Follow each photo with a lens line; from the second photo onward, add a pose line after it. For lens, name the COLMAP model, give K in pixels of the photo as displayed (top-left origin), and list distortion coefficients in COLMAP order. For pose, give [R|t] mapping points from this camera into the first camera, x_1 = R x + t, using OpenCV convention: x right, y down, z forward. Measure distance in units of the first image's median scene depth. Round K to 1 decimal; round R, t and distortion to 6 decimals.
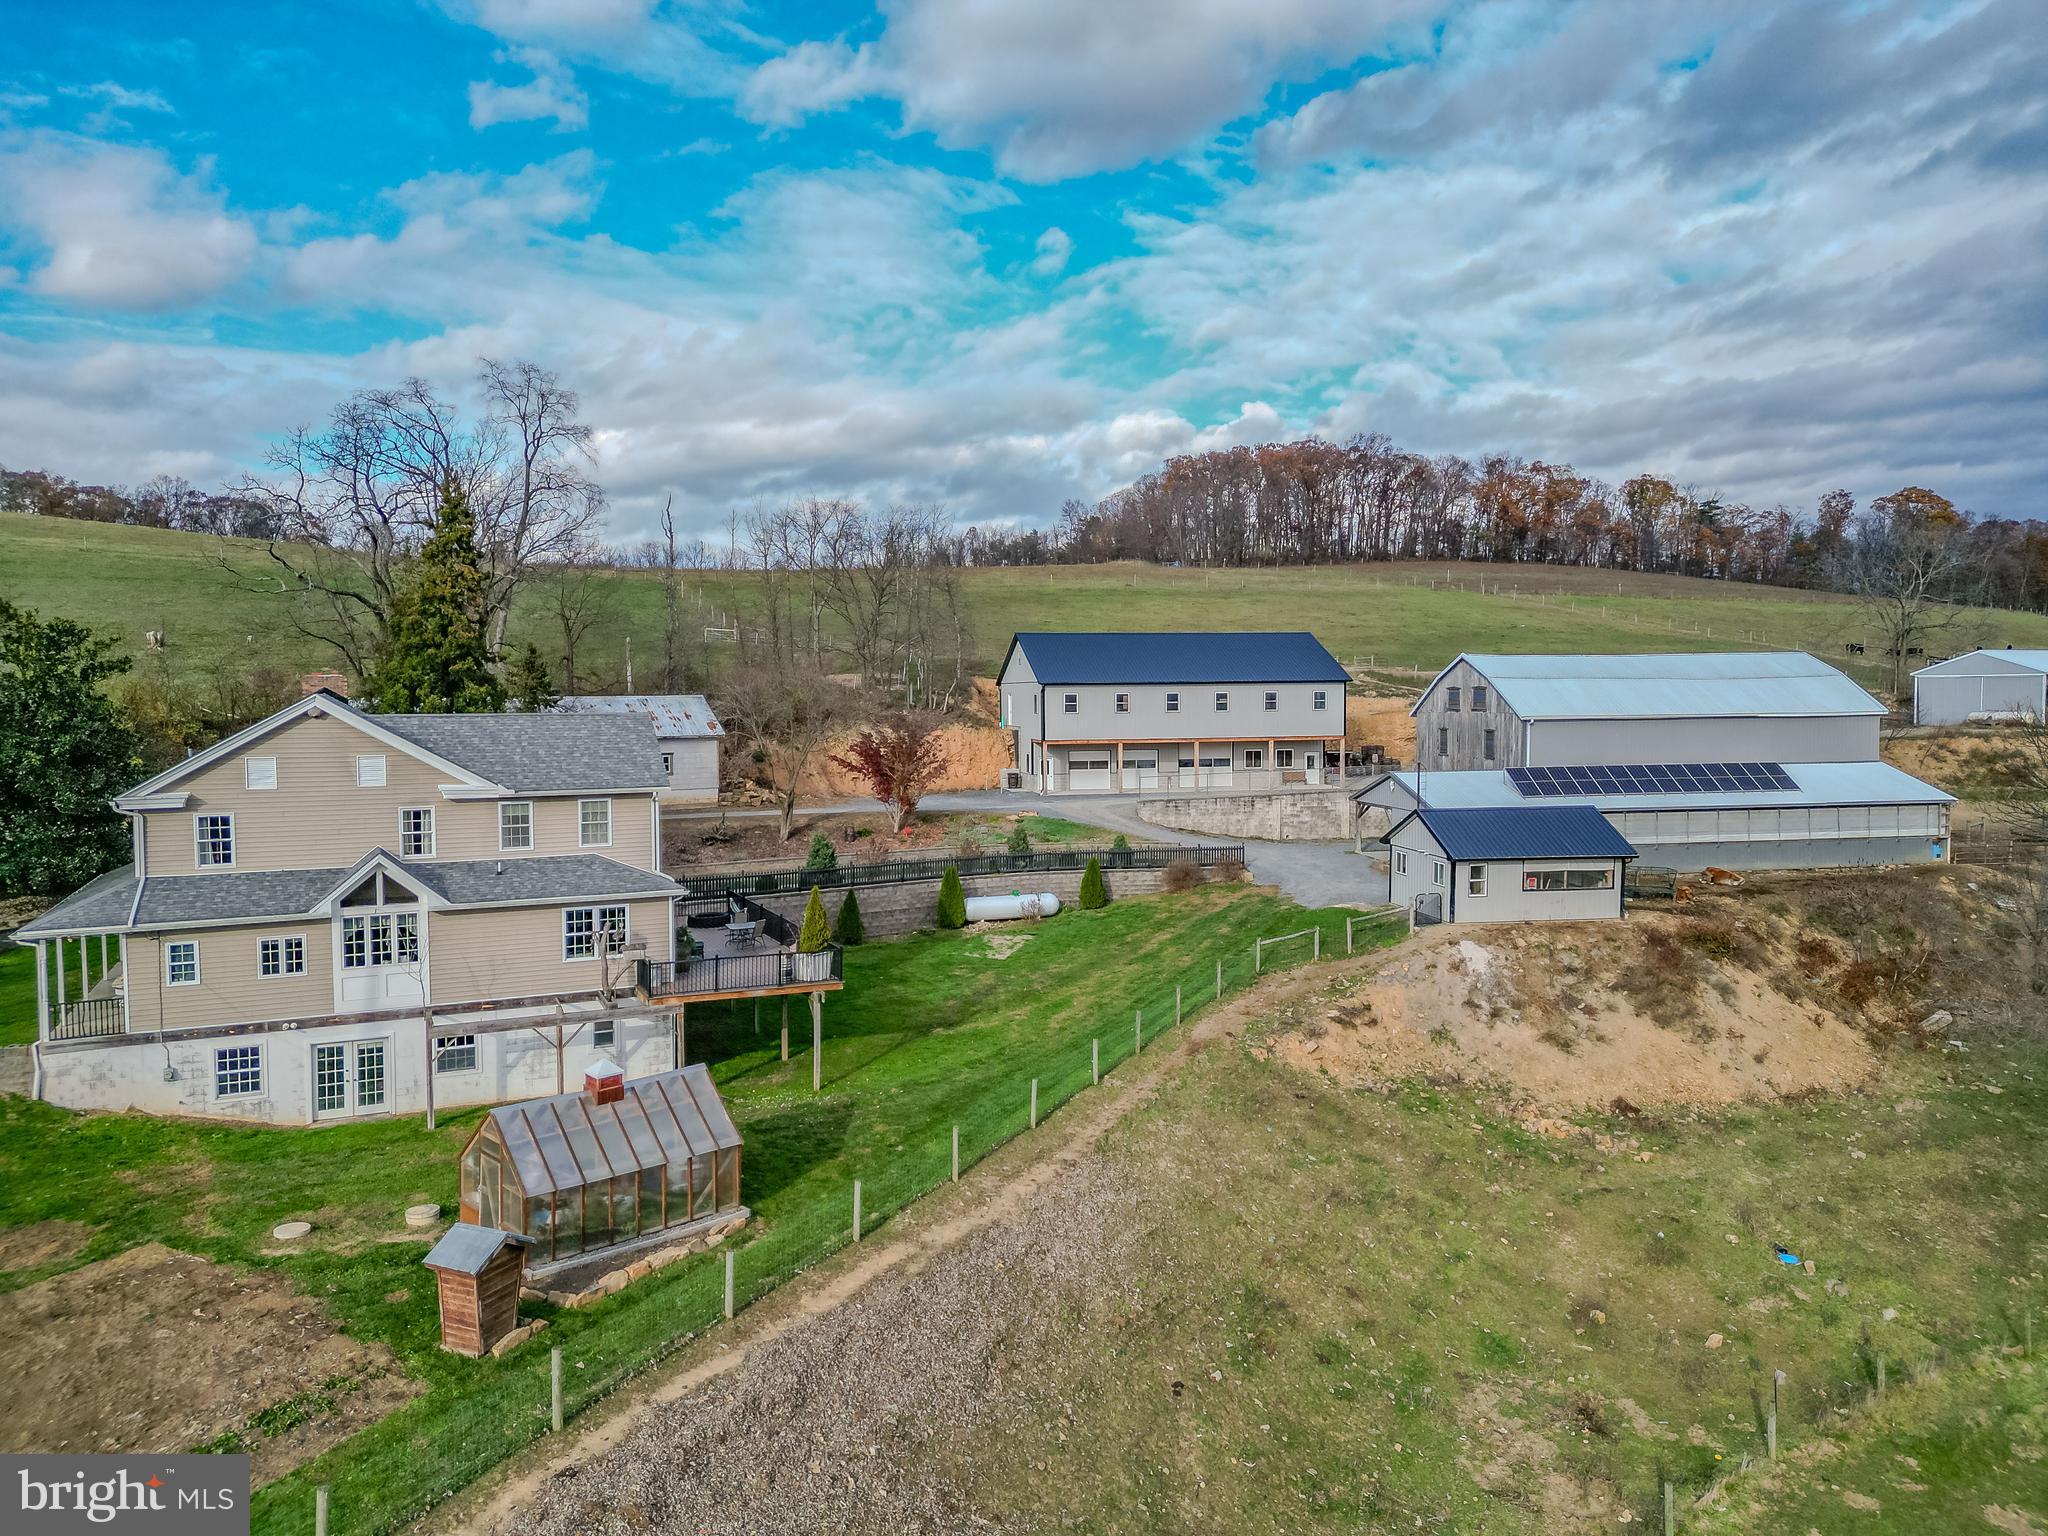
lens RADIAL K [[1415.9, 0, 1024.0], [0, 1415.9, 768.0], [0, 0, 1]] dist [0.090334, -0.098844]
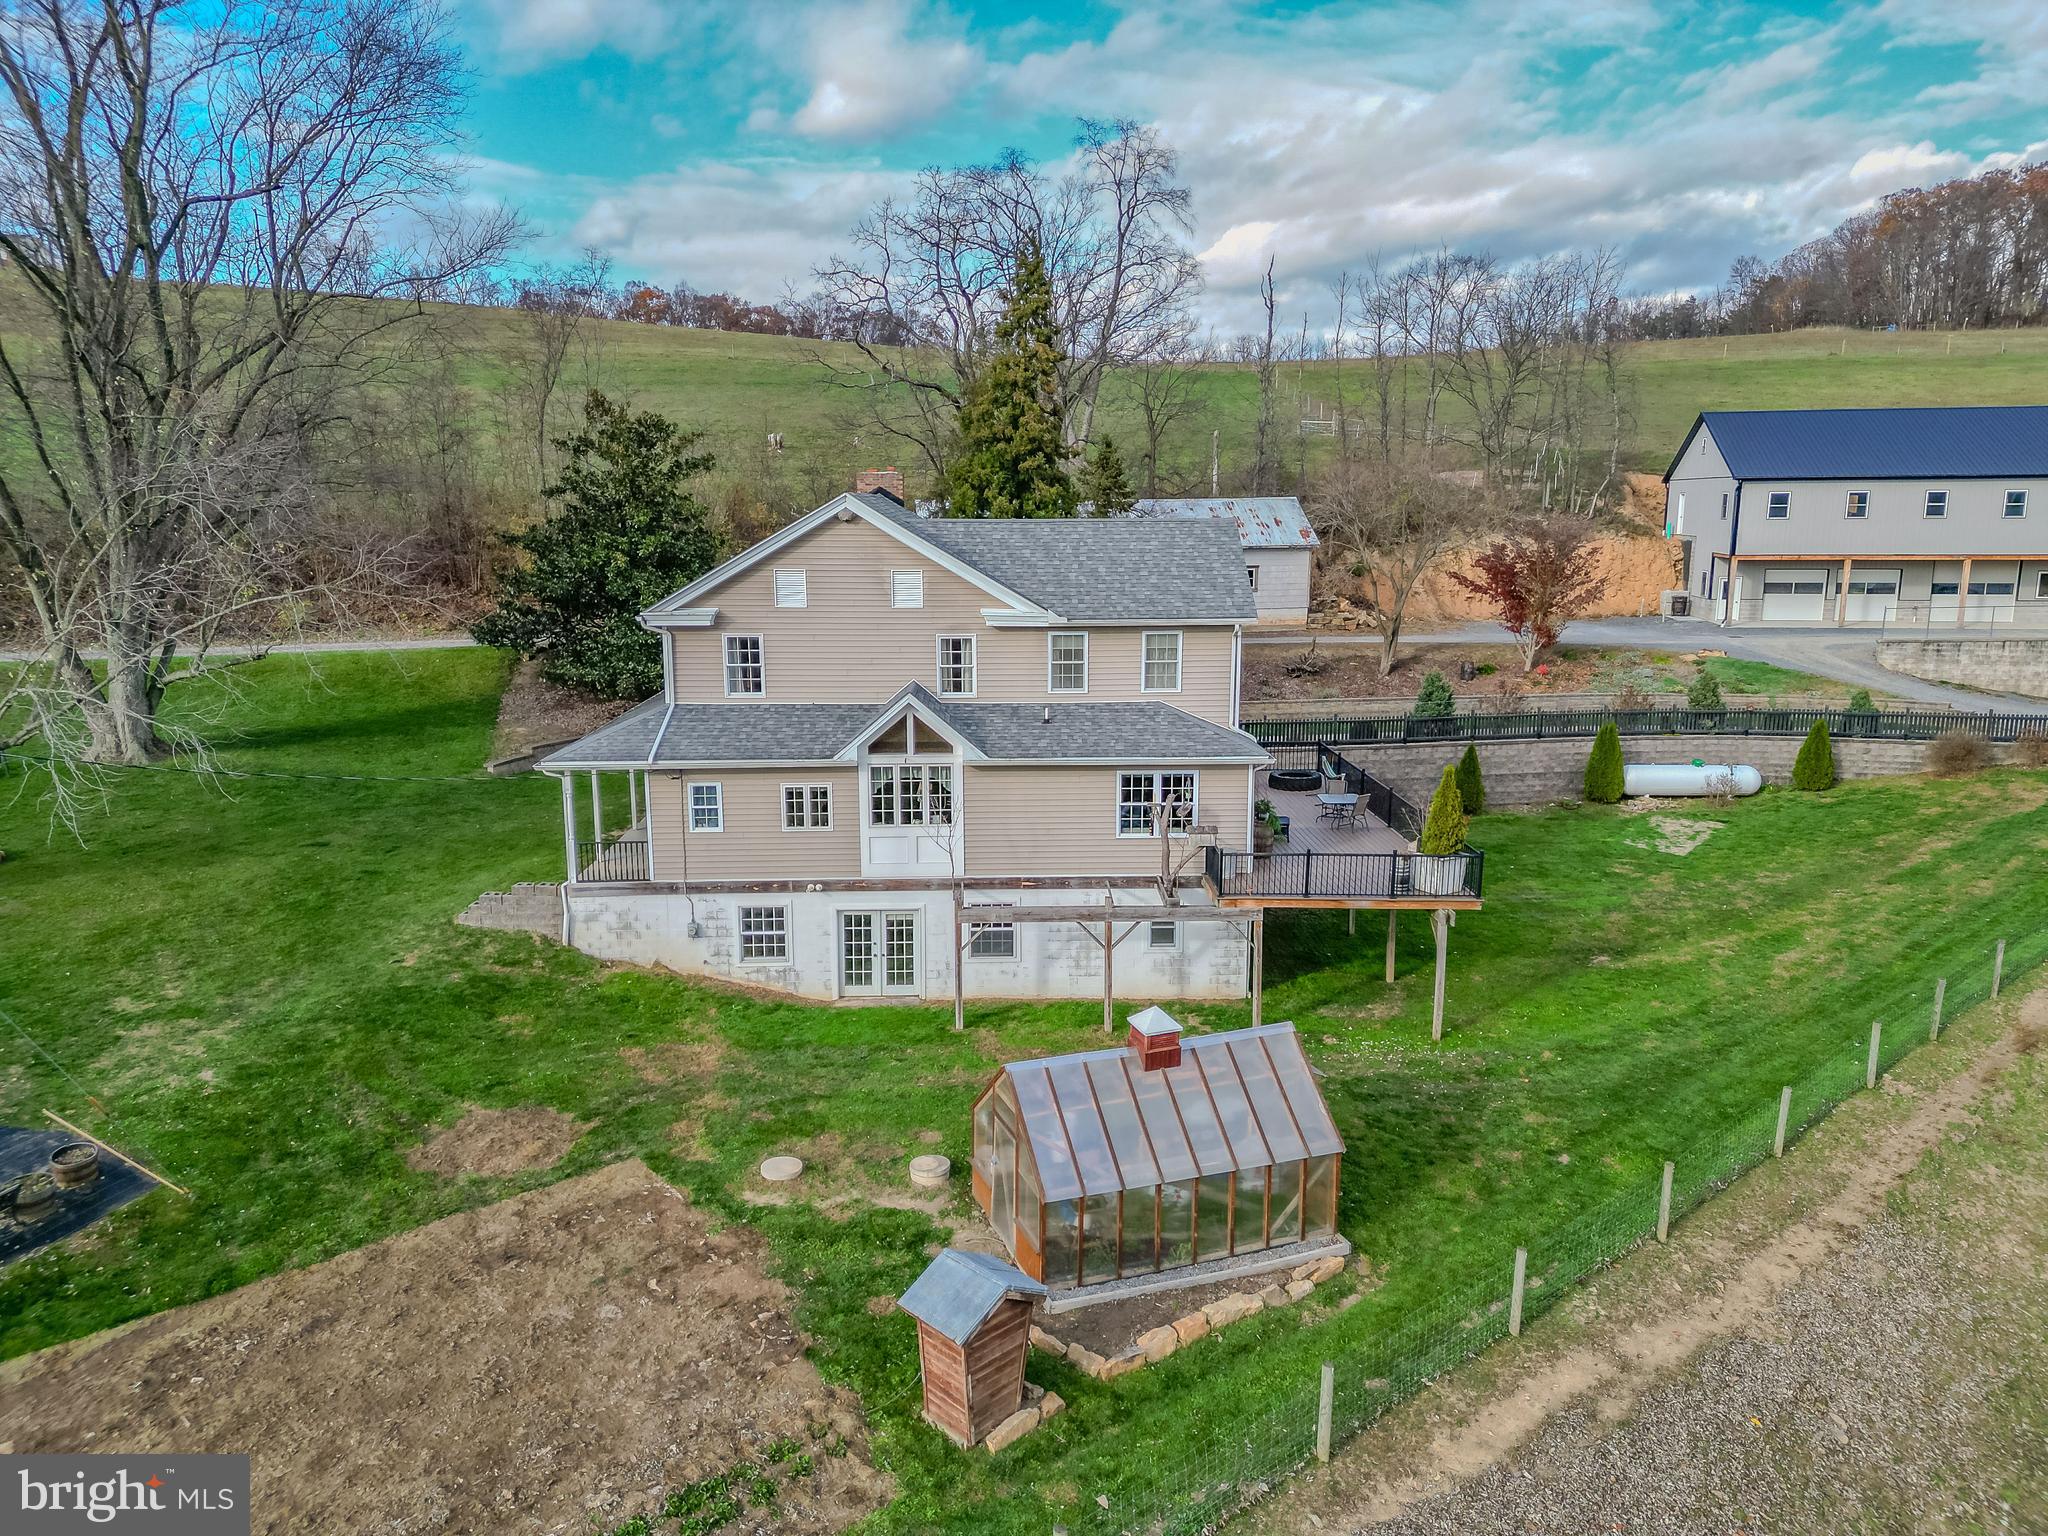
lens RADIAL K [[1399.6, 0, 1026.0], [0, 1399.6, 782.0], [0, 0, 1]] dist [0.092126, -0.082689]
pose [[0.920779, 0.080308, -0.381729, -0.072045], [-0.023775, 0.988313, 0.150575, -0.010728], [0.389360, -0.129570, 0.911927, 0.266687]]
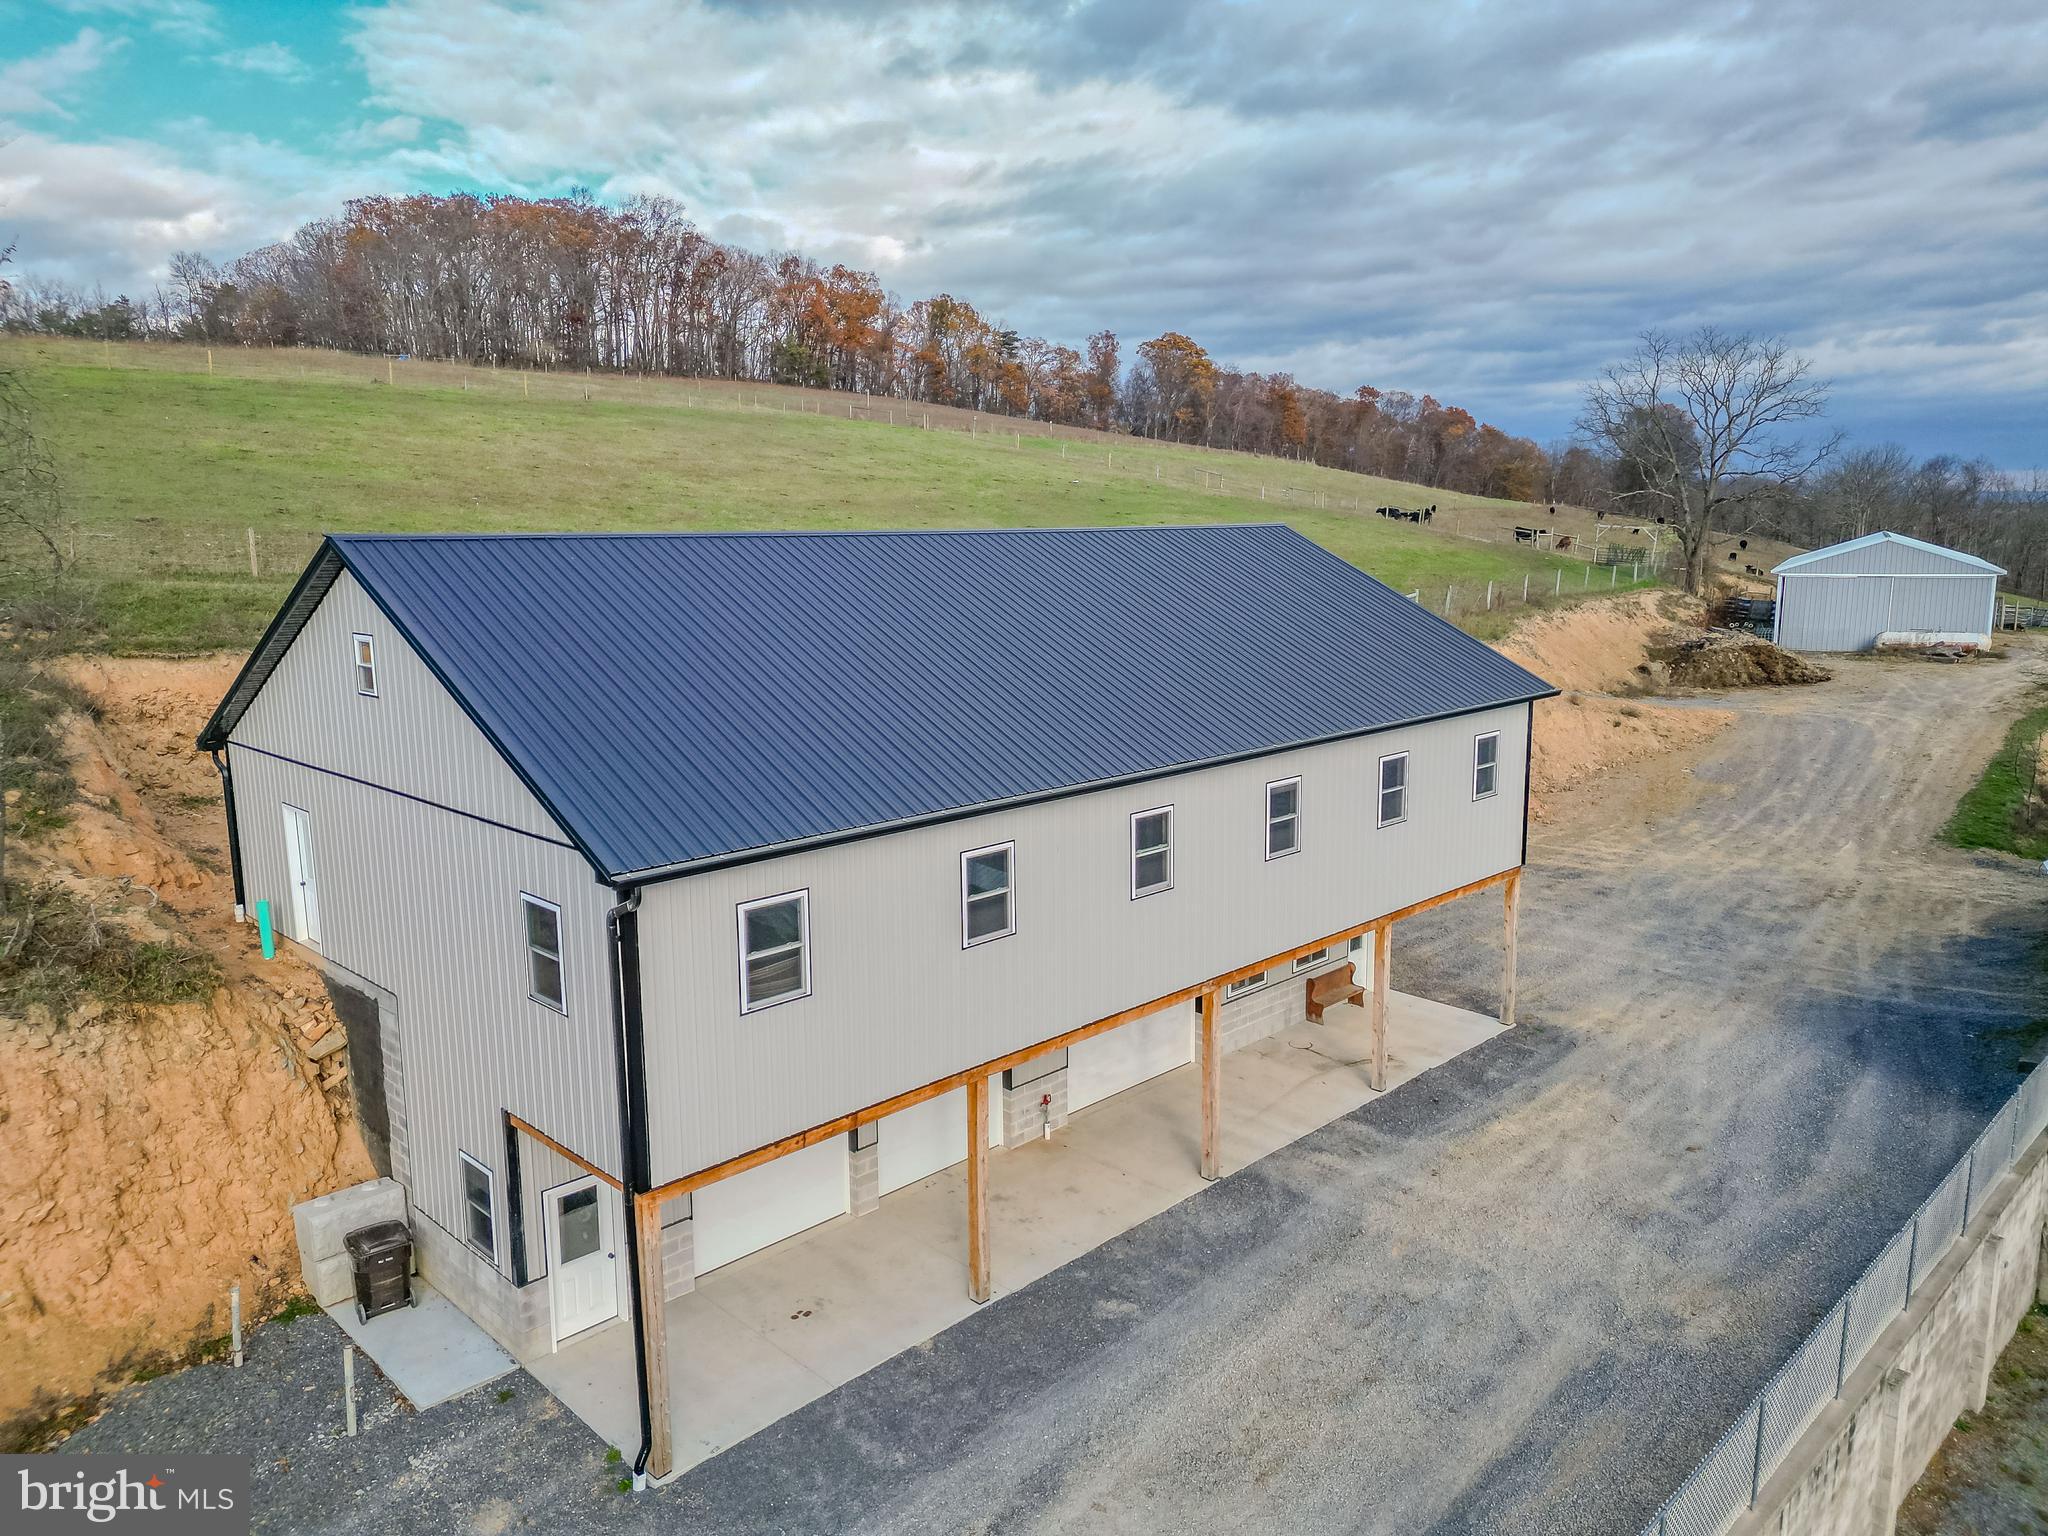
lens RADIAL K [[1415.9, 0, 1024.0], [0, 1415.9, 768.0], [0, 0, 1]] dist [0.090334, -0.098844]
pose [[0.847270, -0.092090, 0.523119, -0.070137], [0.032101, 0.991933, 0.122628, -0.191287], [-0.530192, -0.087106, 0.843391, 1.756618]]
